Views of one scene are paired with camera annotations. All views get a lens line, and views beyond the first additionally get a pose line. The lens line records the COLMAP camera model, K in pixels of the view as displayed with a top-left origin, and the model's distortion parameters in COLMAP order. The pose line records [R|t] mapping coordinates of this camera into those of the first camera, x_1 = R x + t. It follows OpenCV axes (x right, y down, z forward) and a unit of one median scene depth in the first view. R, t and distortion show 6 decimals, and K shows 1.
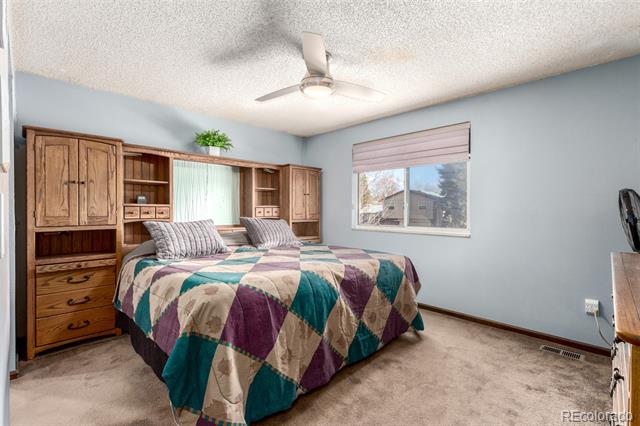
lens RADIAL K [[298.1, 0, 323.8], [0, 298.1, 213.2], [0, 0, 1]] dist [0.010243, -0.001028]
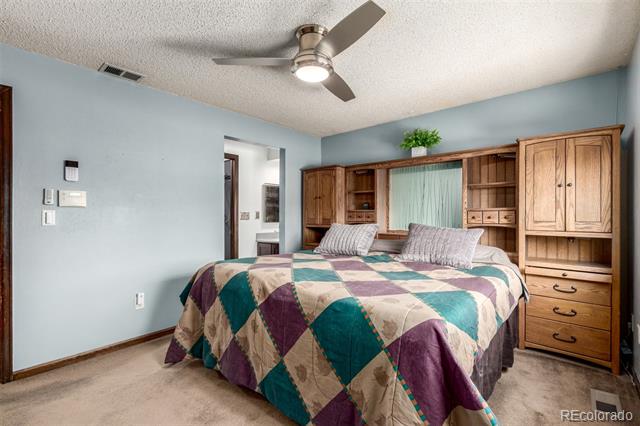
lens RADIAL K [[298.1, 0, 324.3], [0, 298.1, 213.3], [0, 0, 1]] dist [0.010243, -0.001028]
pose [[0.059978, -0.004918, -0.998188, 0.646574], [-0.009076, 0.999944, -0.005472, -0.007350], [0.998158, 0.009388, 0.059930, 0.765883]]
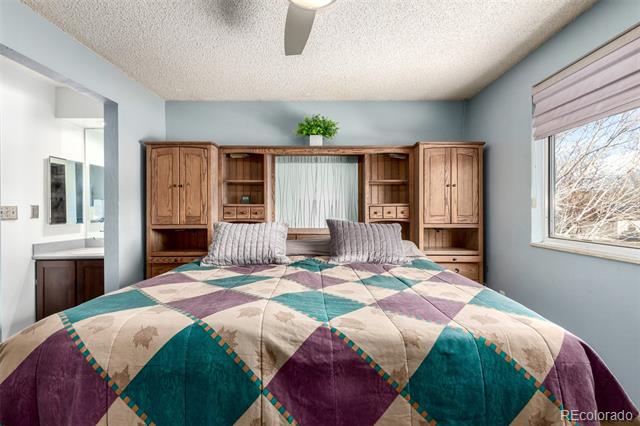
lens RADIAL K [[298.1, 0, 325.4], [0, 298.1, 213.0], [0, 0, 1]] dist [0.010243, -0.001028]
pose [[0.705531, 0.004053, -0.708667, 0.297124], [-0.003902, 0.999991, 0.001834, -0.003929], [0.708668, 0.001472, 0.705541, 0.494088]]
